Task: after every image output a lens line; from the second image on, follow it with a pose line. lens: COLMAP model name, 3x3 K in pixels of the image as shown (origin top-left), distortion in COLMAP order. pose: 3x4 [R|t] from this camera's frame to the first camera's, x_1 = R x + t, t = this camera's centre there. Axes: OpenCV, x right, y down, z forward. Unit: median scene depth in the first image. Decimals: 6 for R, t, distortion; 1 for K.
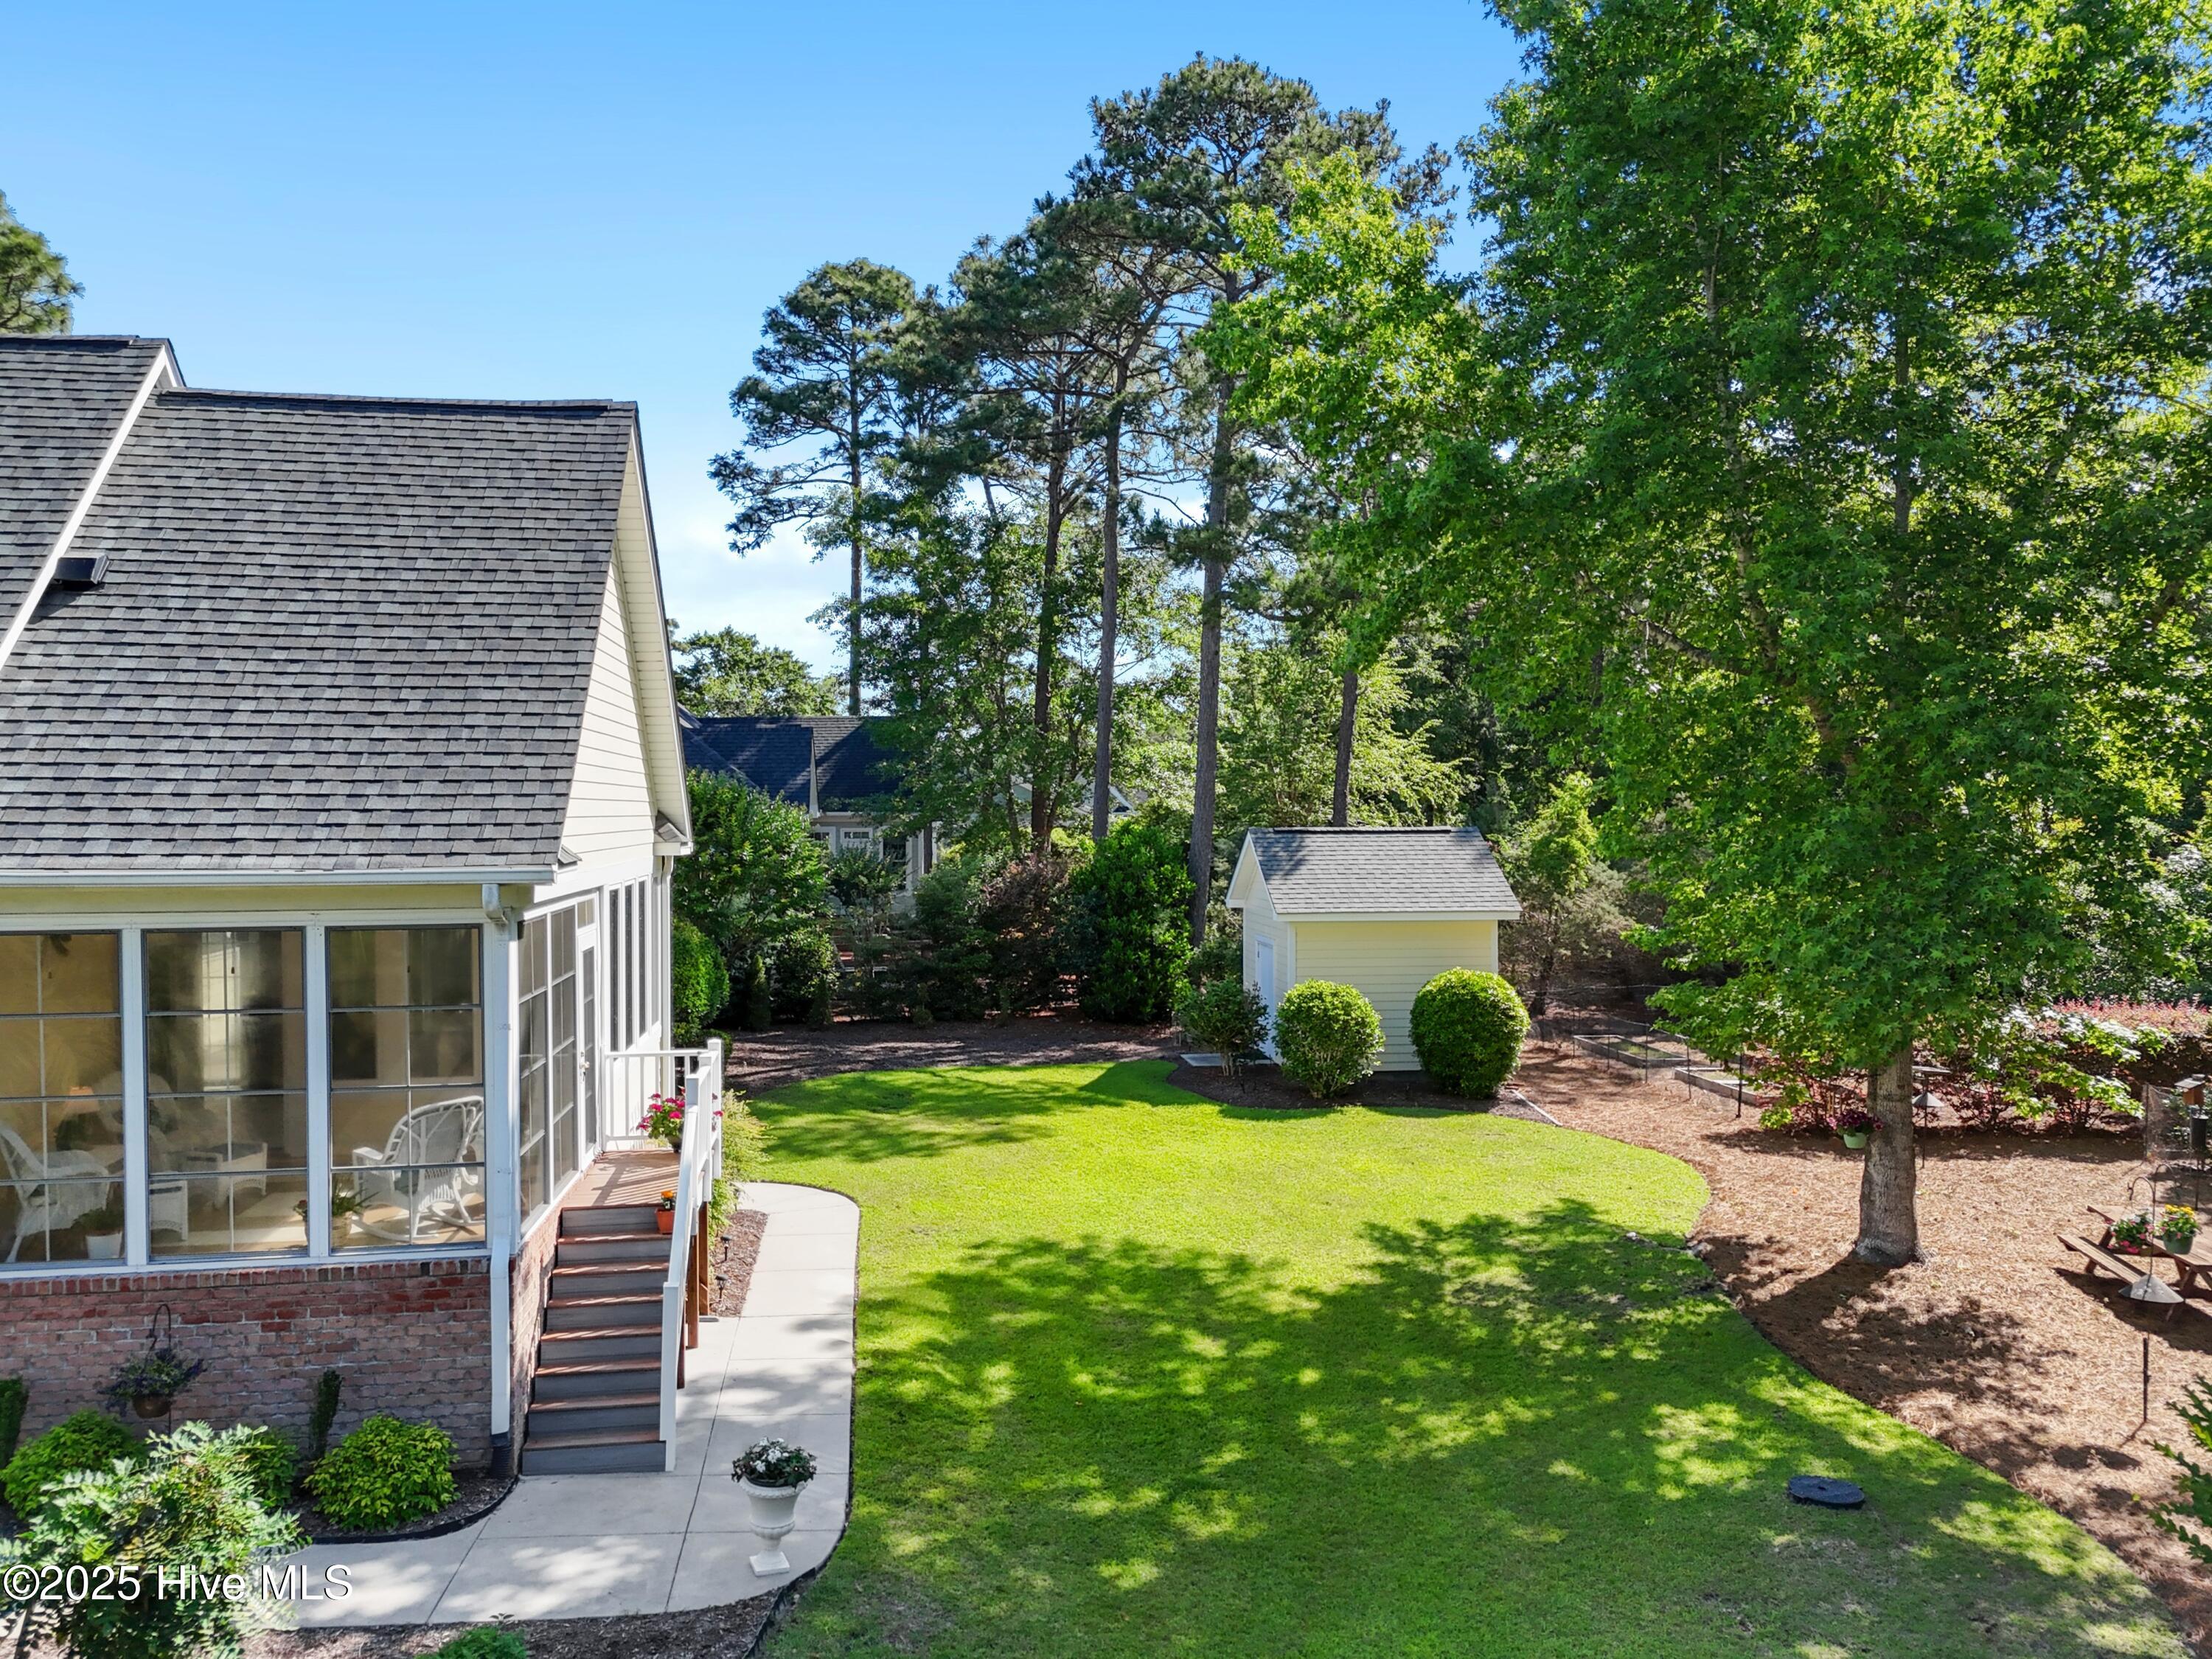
lens RADIAL K [[1621.3, 0, 1106.7], [0, 1621.3, 854.8], [0, 0, 1]] dist [0.069056, -0.056248]
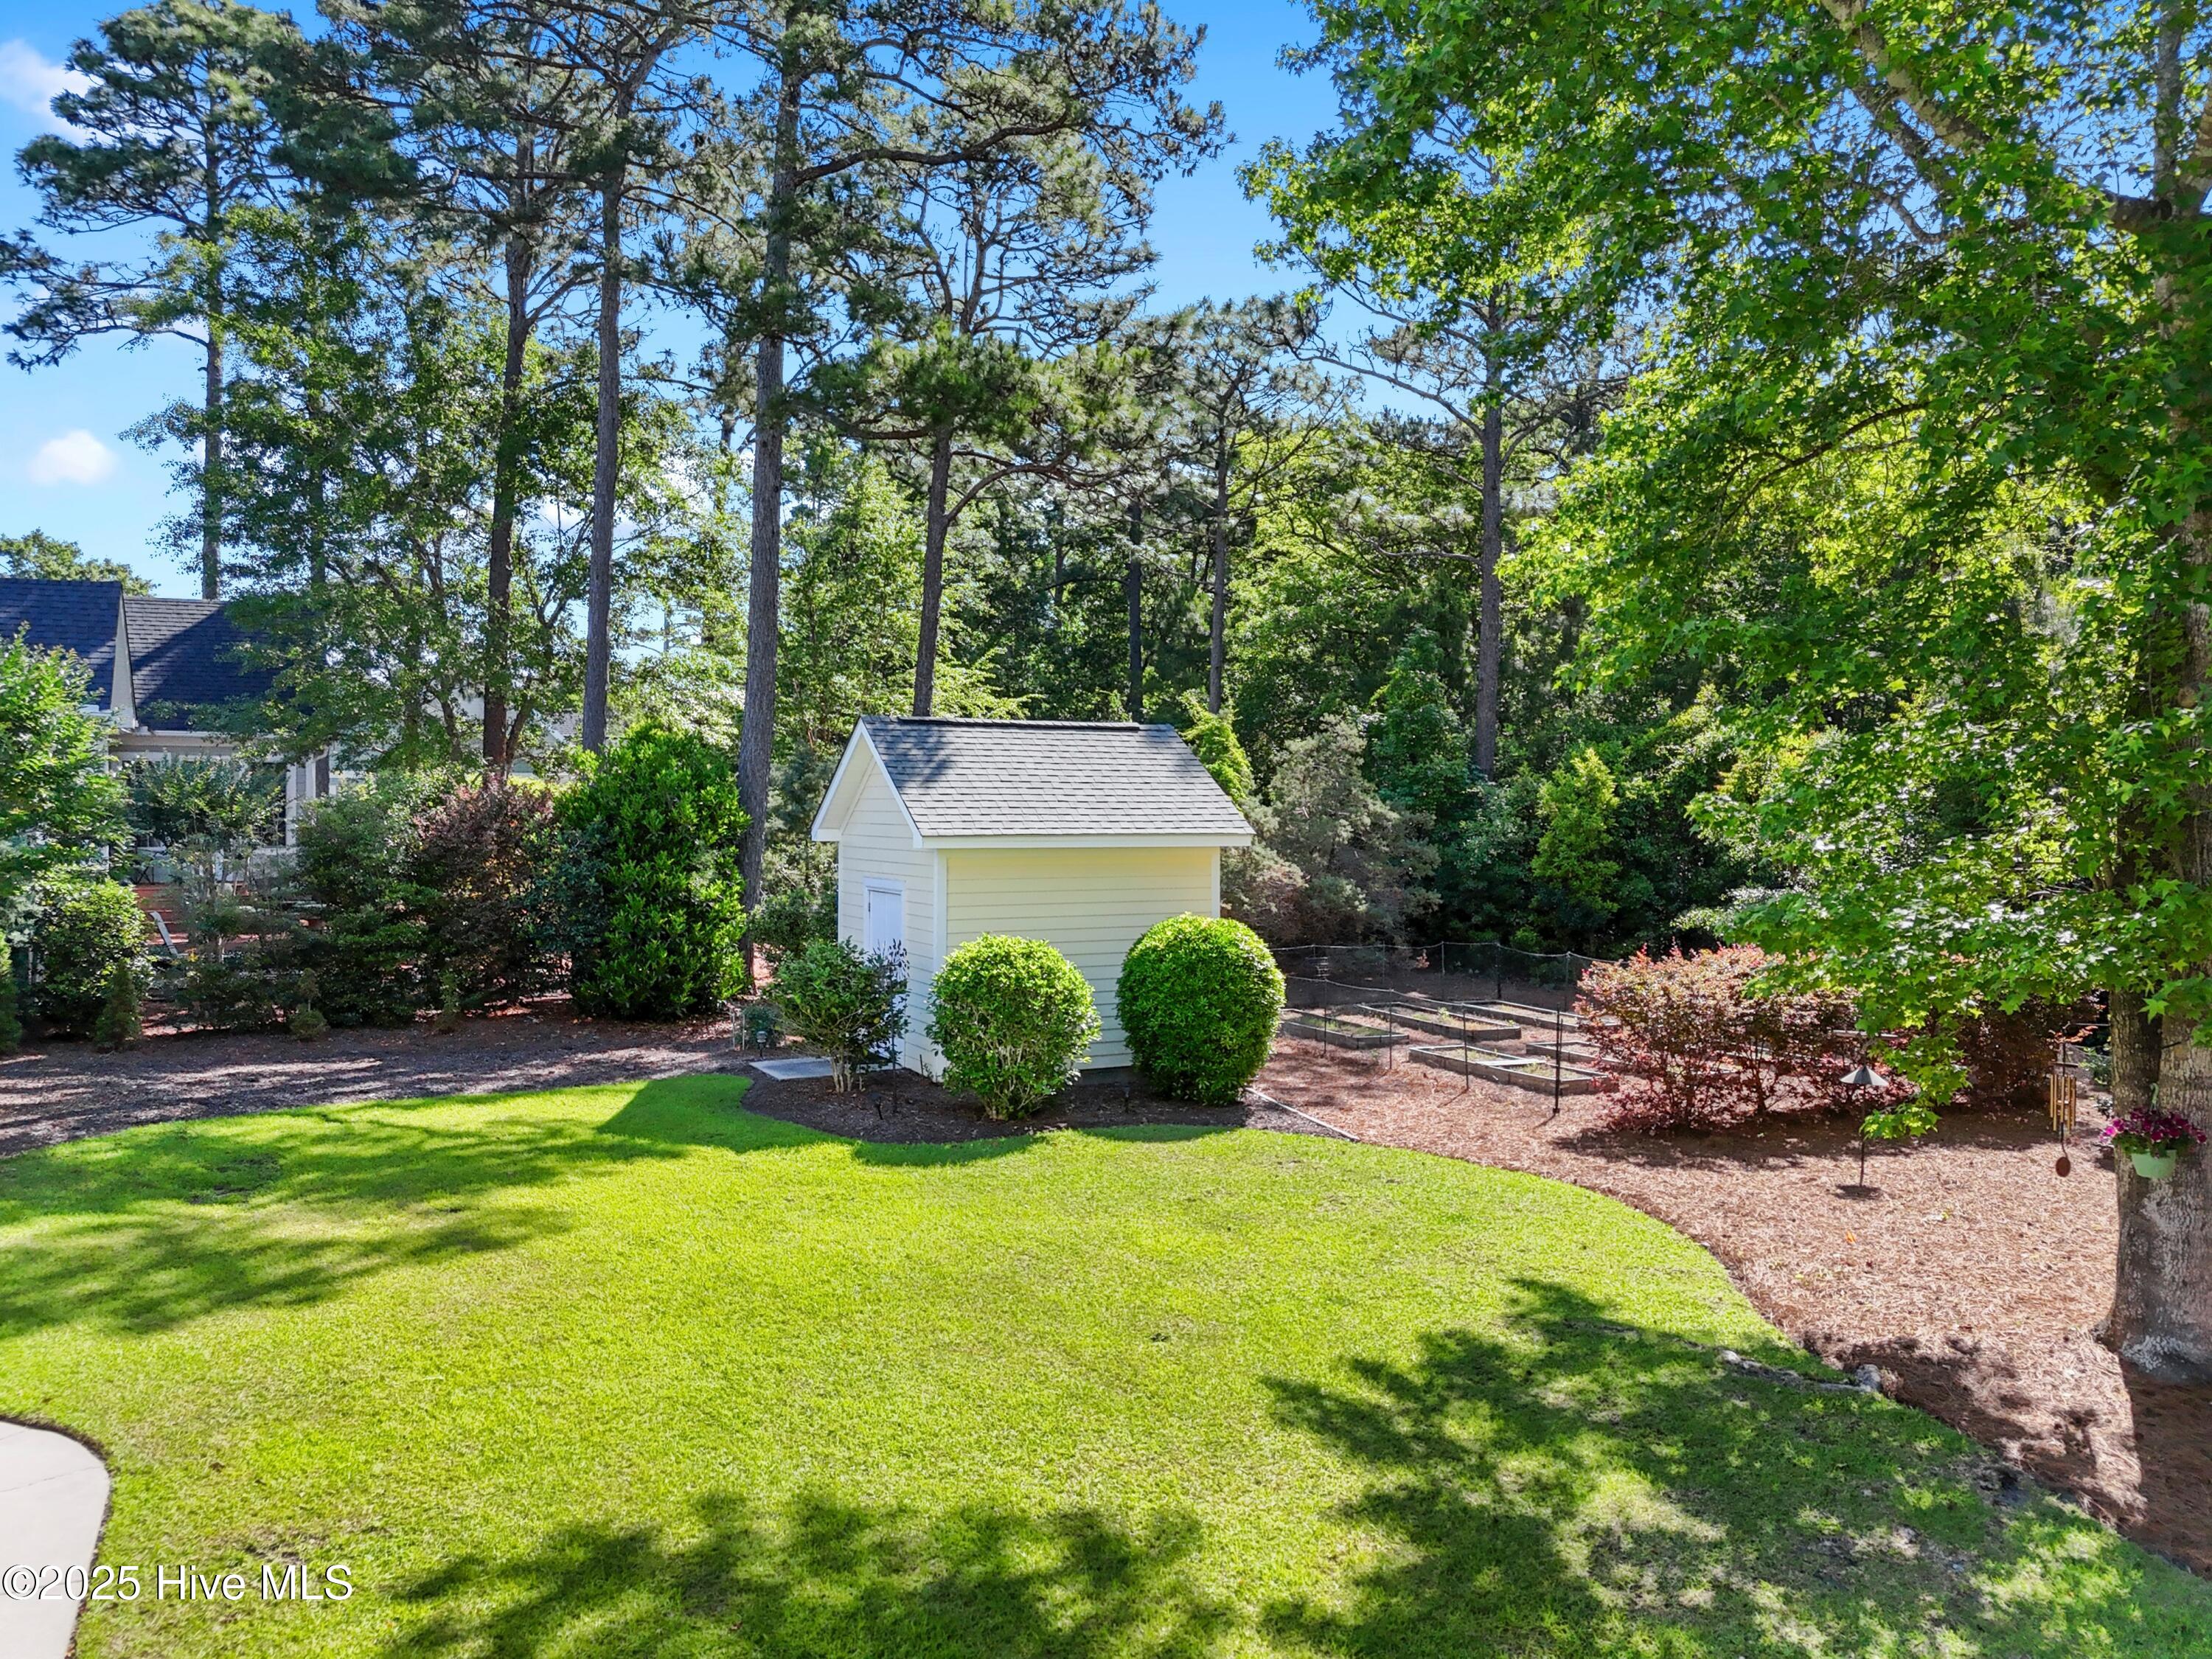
lens RADIAL K [[1626.9, 0, 1106.0], [0, 1626.9, 829.5], [0, 0, 1]] dist [0.074898, -0.070732]
pose [[0.945757, 0.001771, 0.324871, -0.059537], [0.002494, 0.999916, -0.012710, 0.070364], [-0.324866, 0.012831, 0.945673, 0.607366]]
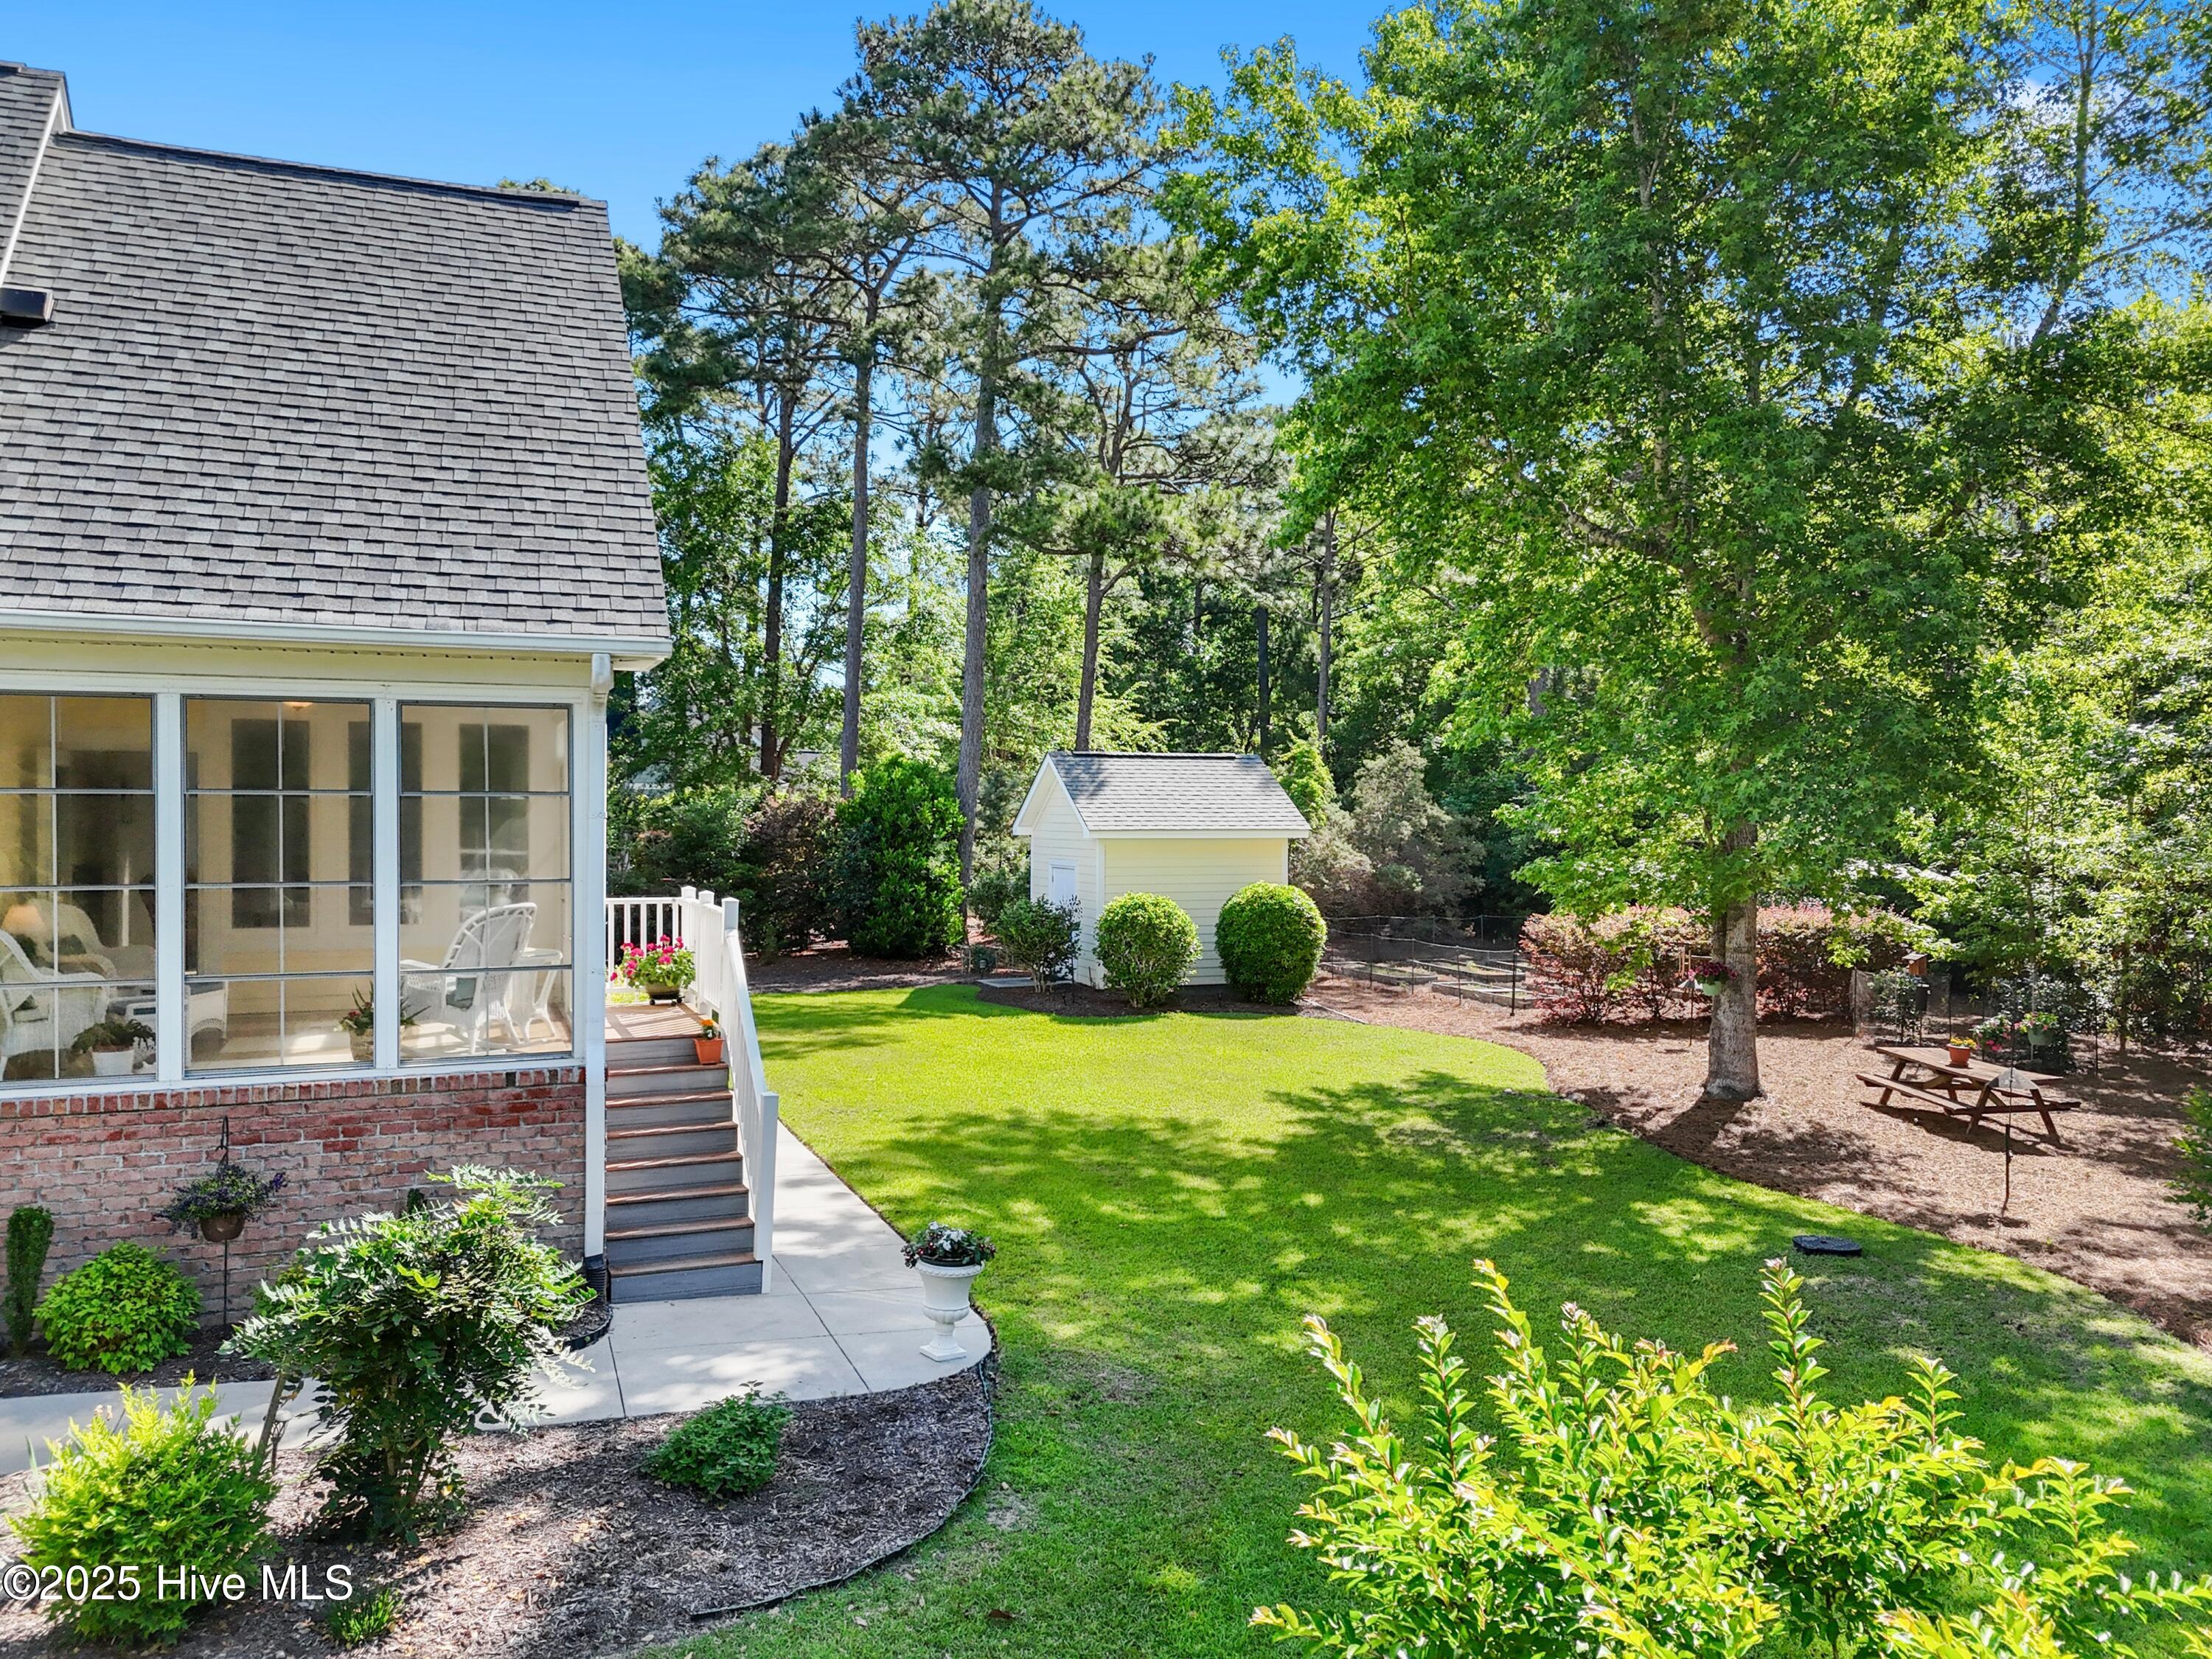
lens RADIAL K [[1626.9, 0, 1106.0], [0, 1626.9, 829.5], [0, 0, 1]] dist [0.074898, -0.070732]
pose [[0.971417, 0.002901, 0.237360, -0.208418], [0.000768, 0.999882, -0.015362, 0.085683], [-0.237376, 0.015105, 0.971300, 0.023030]]
